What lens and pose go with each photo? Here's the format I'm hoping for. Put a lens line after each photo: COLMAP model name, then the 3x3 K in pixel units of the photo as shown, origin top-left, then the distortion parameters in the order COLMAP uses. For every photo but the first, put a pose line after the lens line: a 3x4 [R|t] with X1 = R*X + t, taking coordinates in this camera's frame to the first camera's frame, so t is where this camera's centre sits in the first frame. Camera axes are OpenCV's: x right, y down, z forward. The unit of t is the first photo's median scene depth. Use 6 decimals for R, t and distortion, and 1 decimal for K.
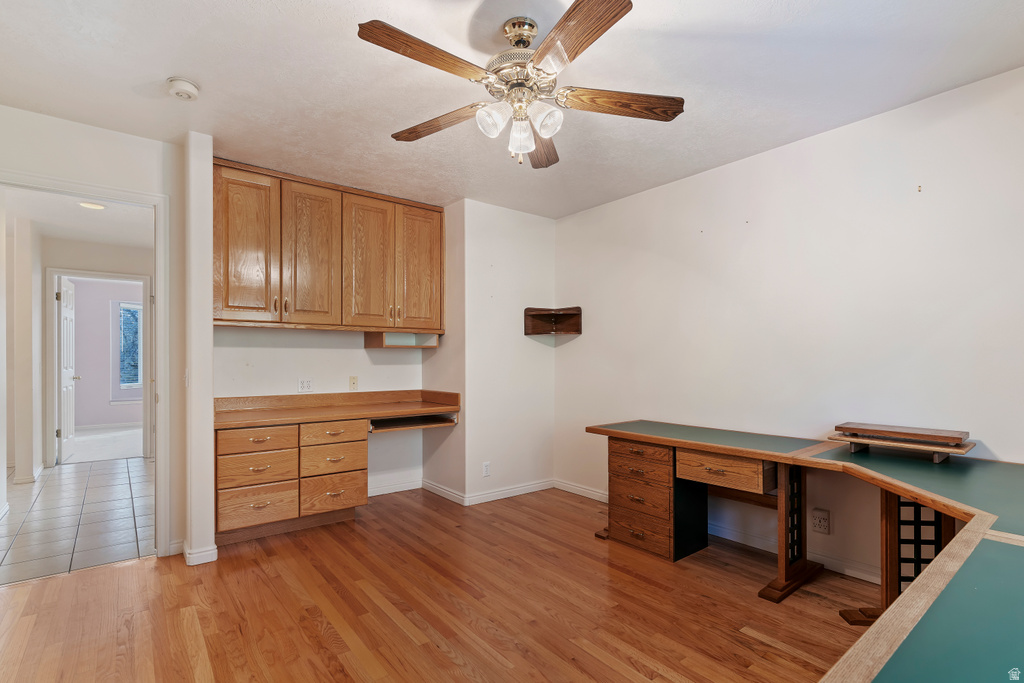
lens RADIAL K [[492.2, 0, 512.3], [0, 492.2, 351.7], [0, 0, 1]] dist [0.002026, 0.001000]
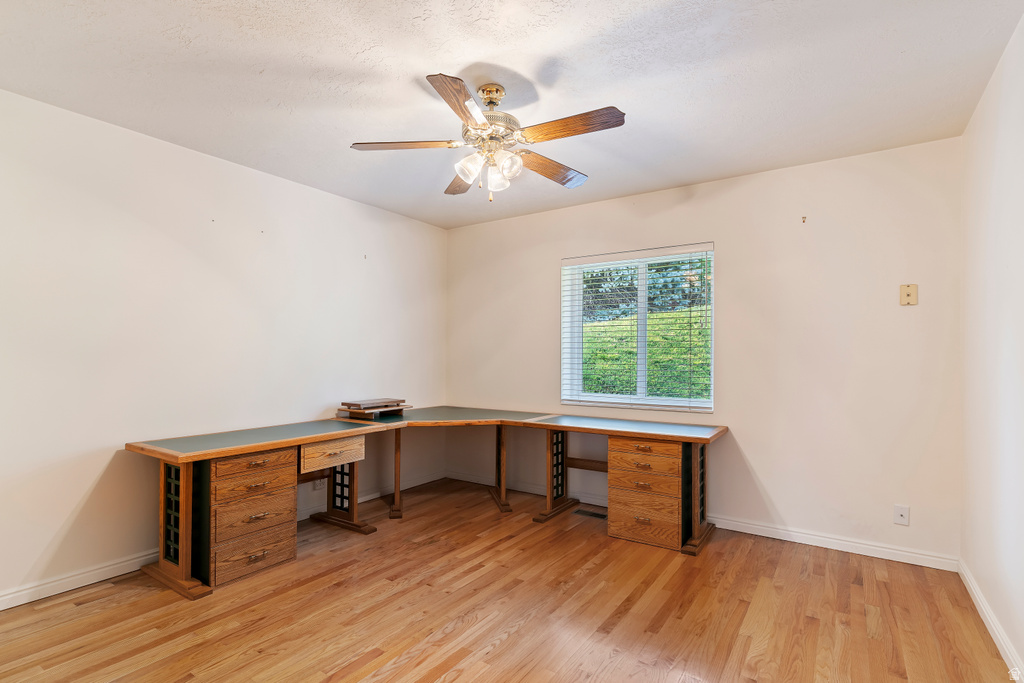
lens RADIAL K [[492.2, 0, 512.8], [0, 492.2, 345.3], [0, 0, 1]] dist [0.002026, 0.001000]
pose [[-0.295011, 0.013928, 0.955392, -0.792479], [-0.017121, 0.999656, -0.019860, -0.002457], [-0.955341, -0.022216, -0.294671, 0.886309]]
